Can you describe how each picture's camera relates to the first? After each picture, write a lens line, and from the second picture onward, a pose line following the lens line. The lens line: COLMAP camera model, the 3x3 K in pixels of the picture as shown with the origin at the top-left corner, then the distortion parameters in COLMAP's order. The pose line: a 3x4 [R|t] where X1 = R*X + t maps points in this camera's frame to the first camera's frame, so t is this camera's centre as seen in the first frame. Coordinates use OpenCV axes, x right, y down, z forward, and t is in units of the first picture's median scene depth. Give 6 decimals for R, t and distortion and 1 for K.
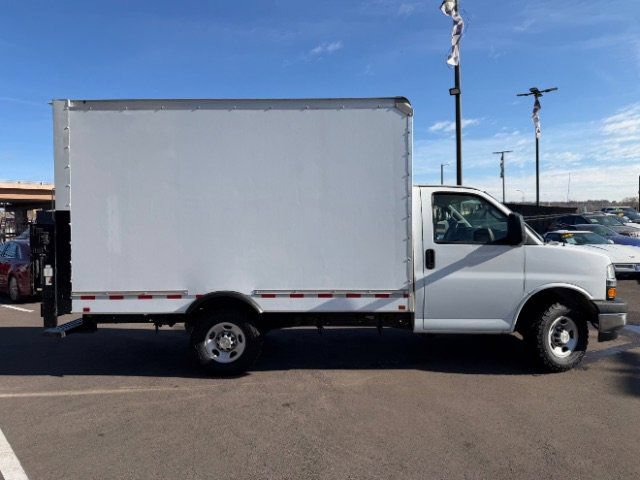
lens RADIAL K [[449.9, 0, 317.8], [0, 449.9, 238.3], [0, 0, 1]] dist [0.009507, -0.003804]
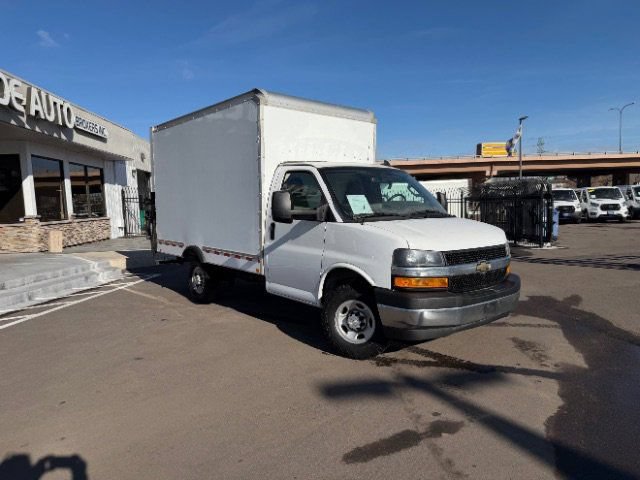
lens RADIAL K [[446.9, 0, 320.0], [0, 446.9, 240.0], [0, 0, 1]] dist [0.060144, -0.071488]
pose [[0.642381, 0.066967, -0.763454, 1.193207], [-0.009843, 0.996814, 0.079153, -0.021516], [0.766322, -0.043332, 0.640994, 0.367092]]
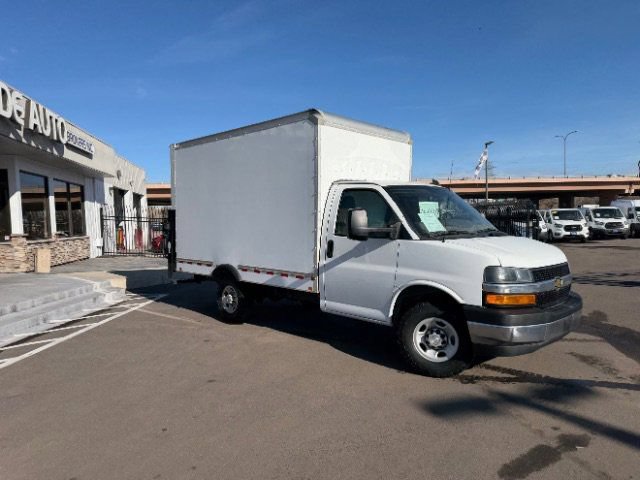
lens RADIAL K [[447.7, 0, 316.4], [0, 447.7, 235.2], [0, 0, 1]] dist [0.056323, -0.076373]
pose [[0.707027, 0.027790, -0.706641, 1.022490], [-0.015373, 0.999595, 0.023930, -0.014346], [0.707020, -0.006056, 0.707168, 0.178428]]
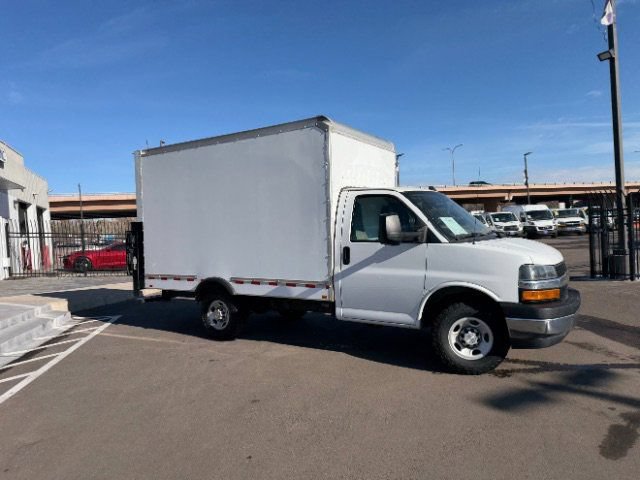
lens RADIAL K [[447.7, 0, 316.4], [0, 447.7, 235.2], [0, 0, 1]] dist [0.056323, -0.076373]
pose [[0.839267, -0.012113, -0.543585, 0.797466], [0.014852, 0.999889, 0.000649, -0.006732], [0.543517, -0.008618, 0.839354, 0.019362]]
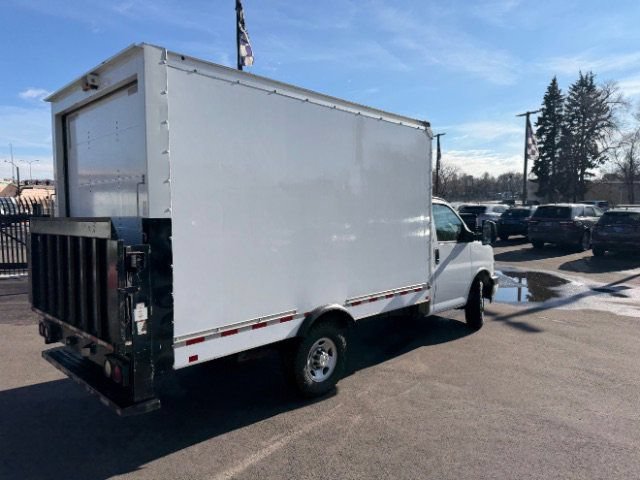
lens RADIAL K [[446.9, 0, 320.0], [0, 446.9, 240.0], [0, 0, 1]] dist [0.060144, -0.071488]
pose [[0.689253, -0.036544, 0.723598, -0.881093], [0.008683, 0.999072, 0.042185, -0.055185], [-0.724469, -0.022793, 0.688931, 0.375871]]
